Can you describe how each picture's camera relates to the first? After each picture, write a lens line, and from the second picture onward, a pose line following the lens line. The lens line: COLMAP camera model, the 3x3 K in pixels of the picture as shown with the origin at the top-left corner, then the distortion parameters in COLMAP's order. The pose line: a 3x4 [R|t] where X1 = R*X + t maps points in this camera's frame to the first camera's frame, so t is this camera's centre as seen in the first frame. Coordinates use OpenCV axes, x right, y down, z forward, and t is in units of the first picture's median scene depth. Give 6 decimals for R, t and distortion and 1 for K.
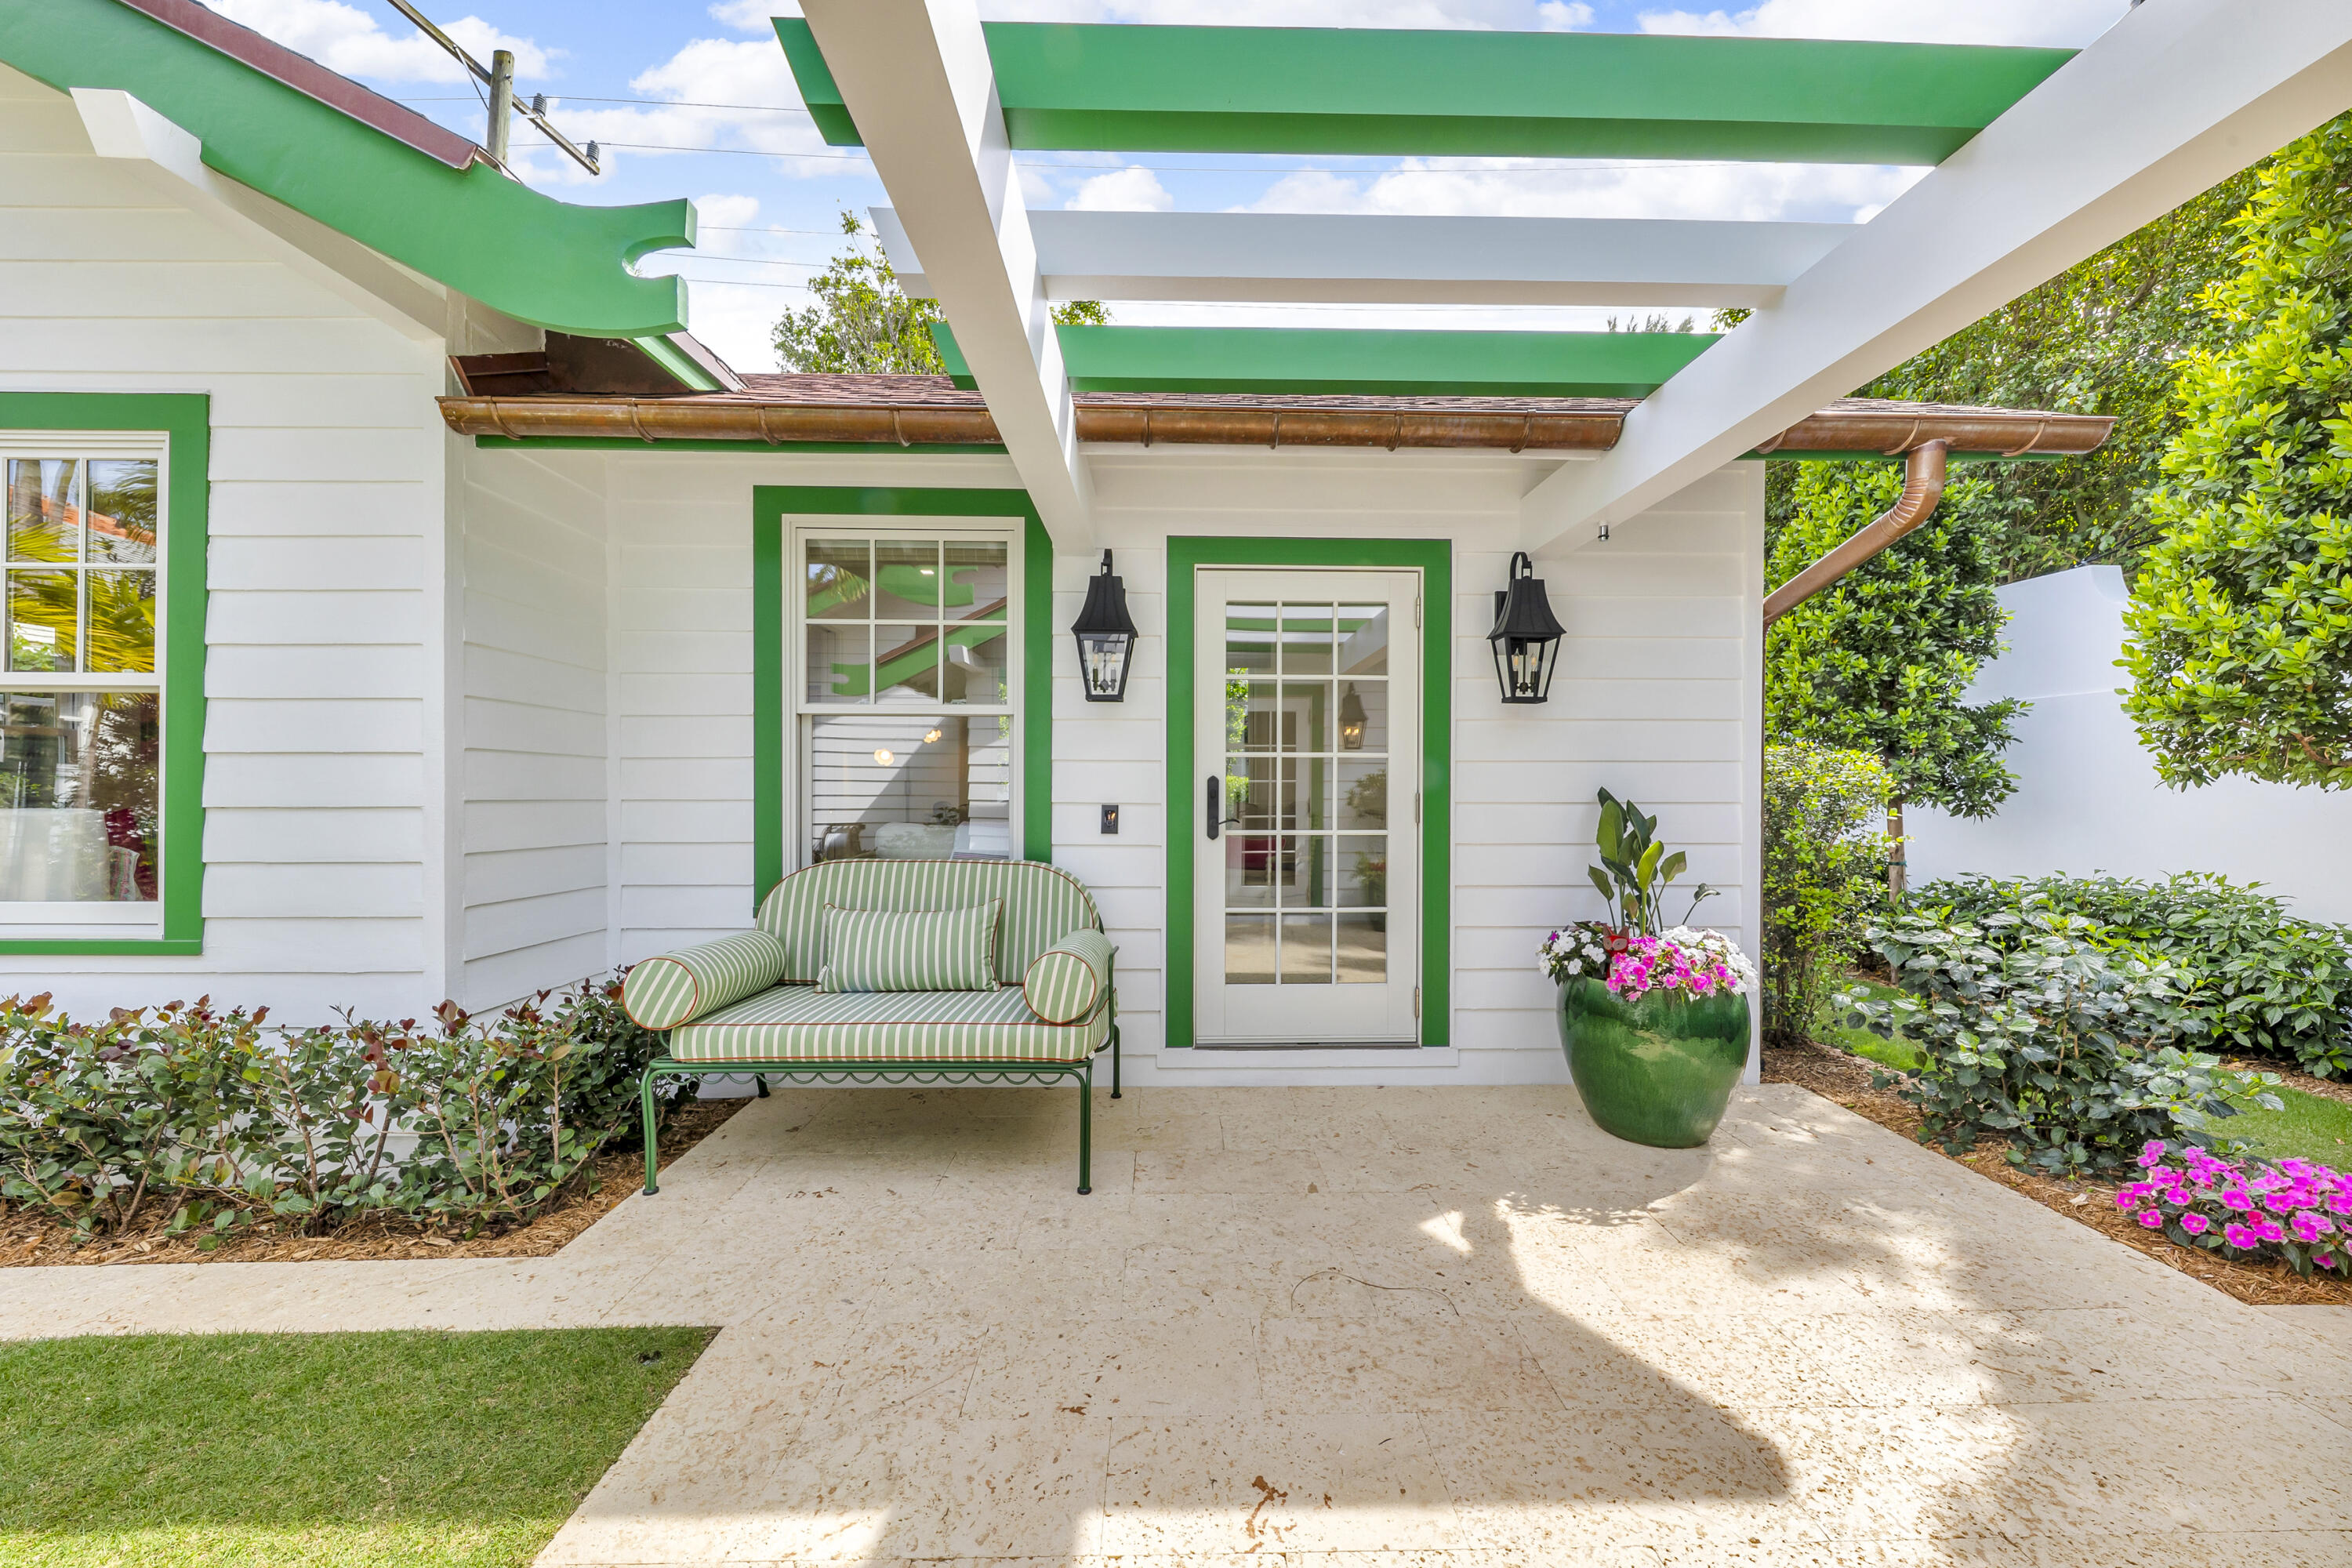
lens RADIAL K [[872.0, 0, 1185.6], [0, 872.0, 790.0], [0, 0, 1]] dist [0.000897, -0.000271]
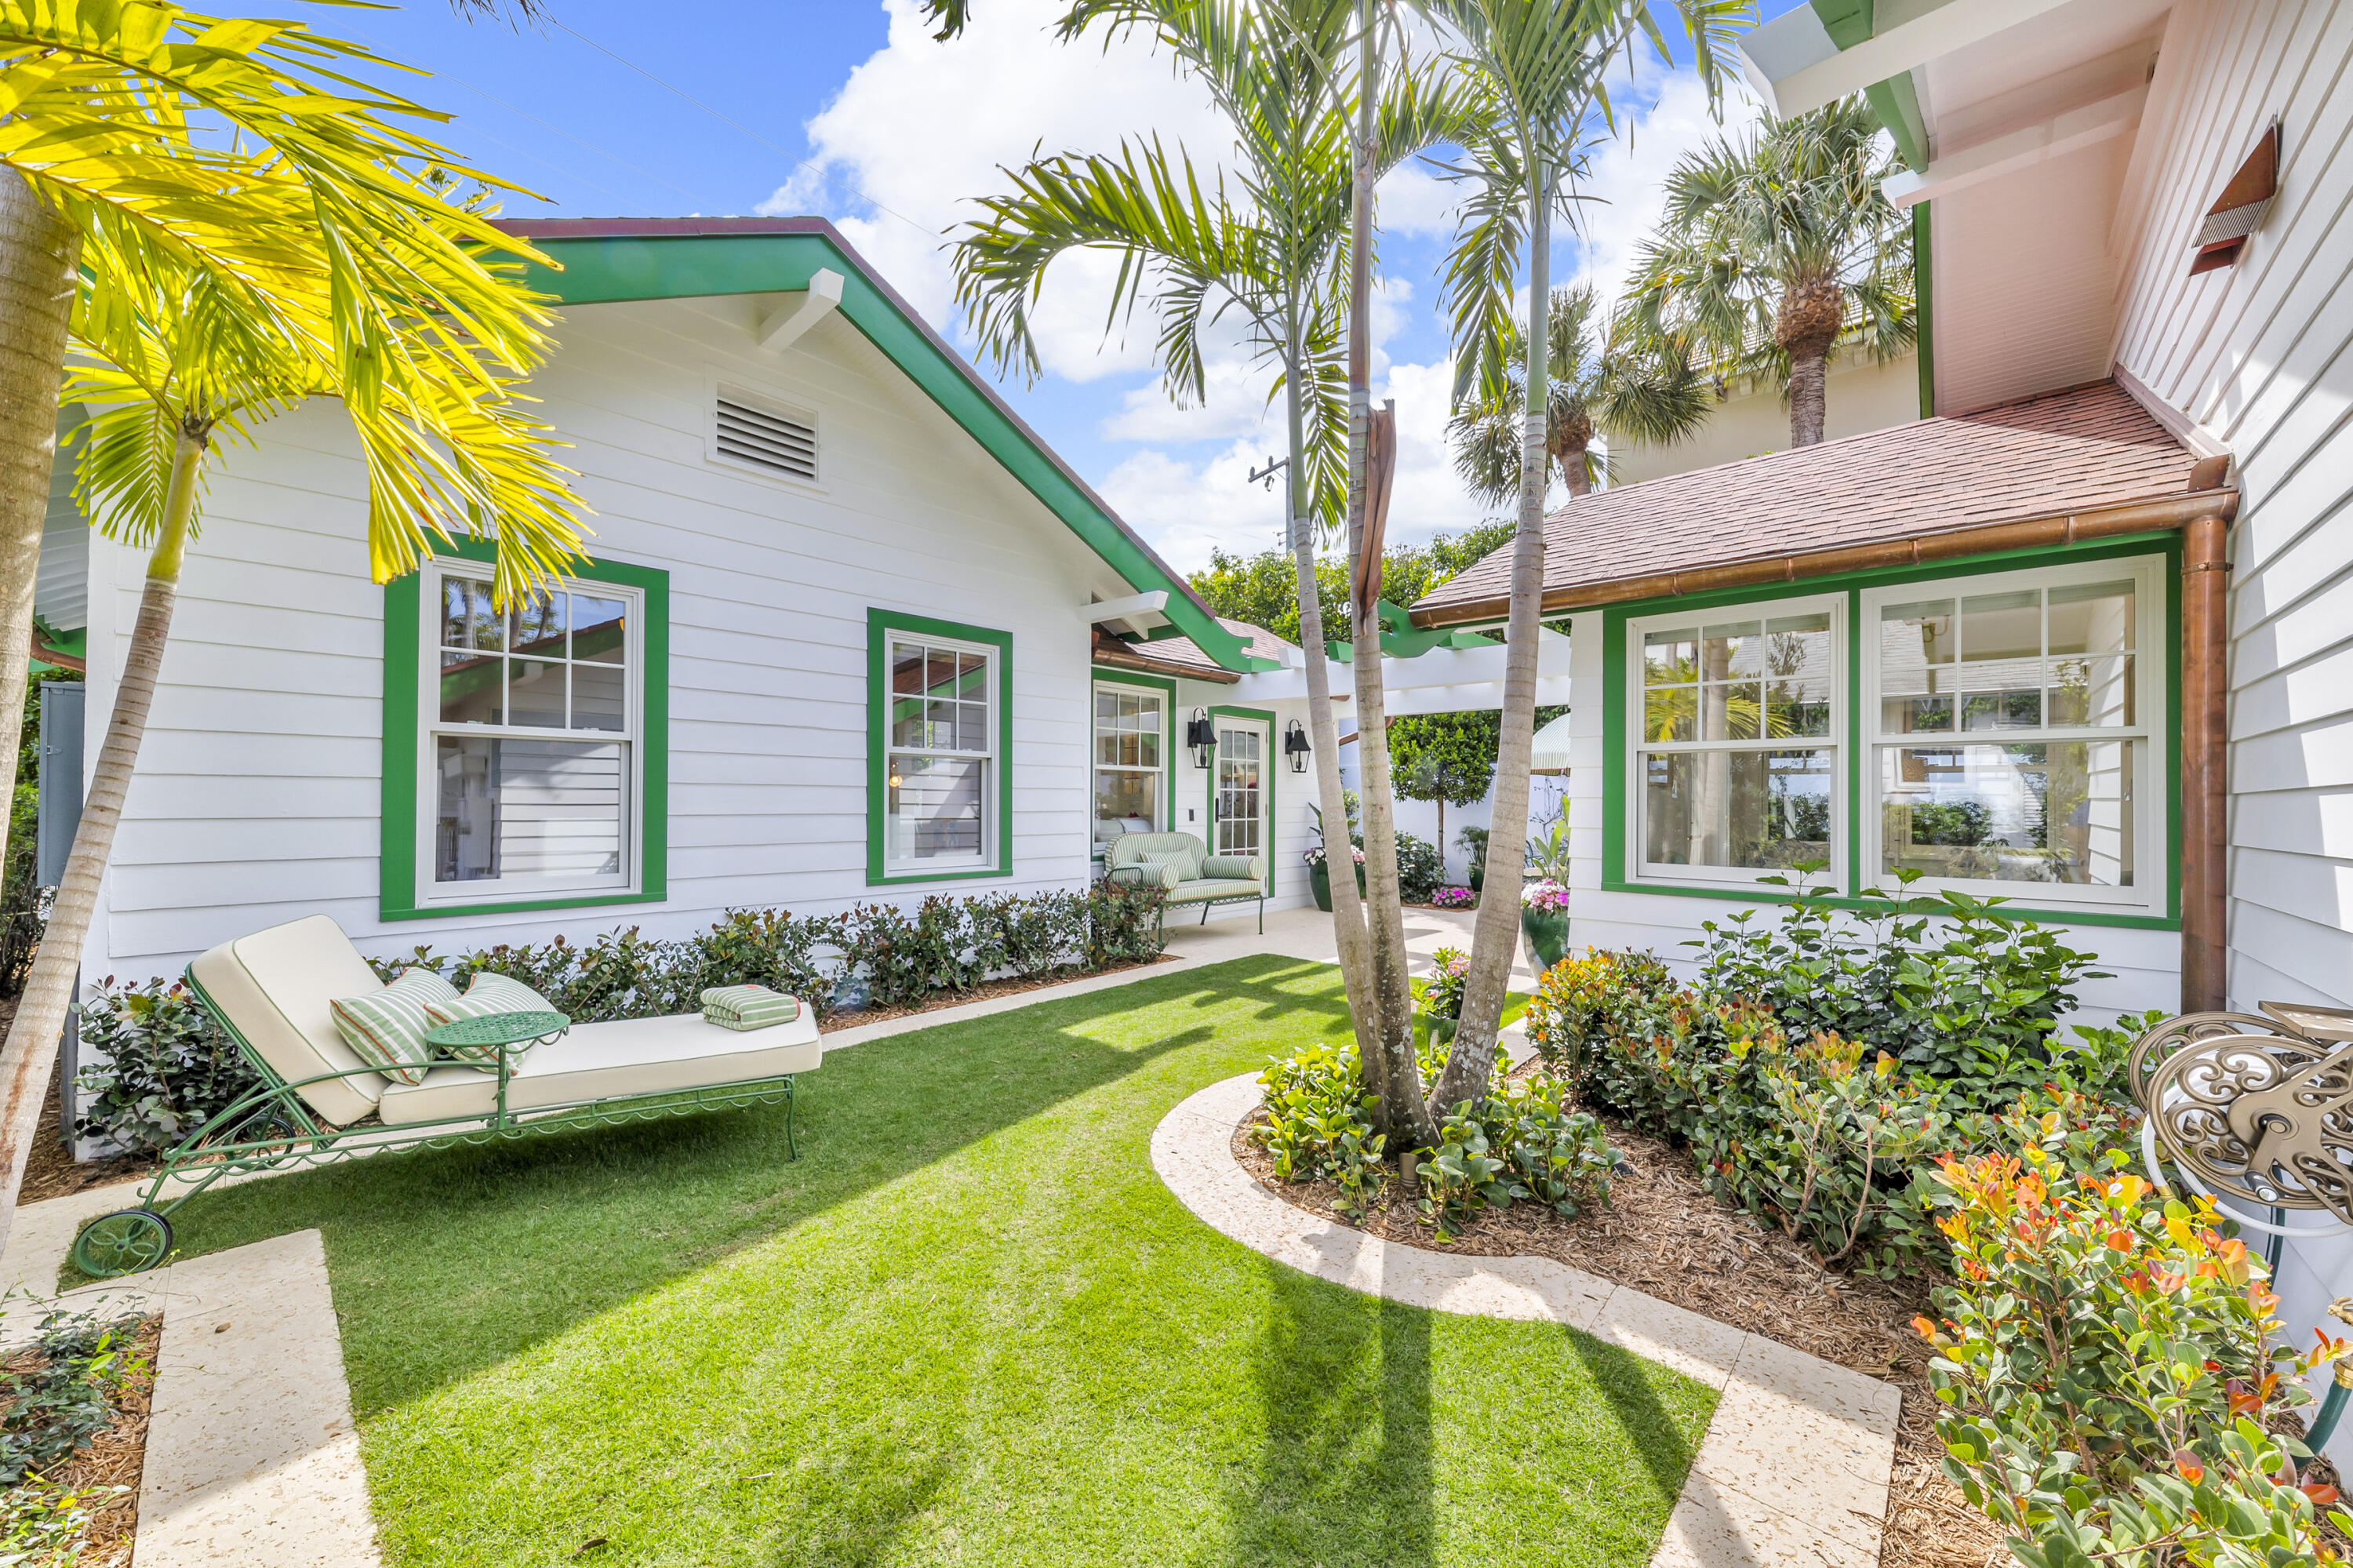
lens RADIAL K [[872.4, 0, 1186.1], [0, 872.4, 790.0], [0, 0, 1]] dist [0.000897, -0.000271]
pose [[0.693806, 0.009556, 0.720099, -1.882649], [0.000048, 0.999911, -0.013316, -0.004515], [-0.720162, 0.009273, 0.693744, -0.708318]]
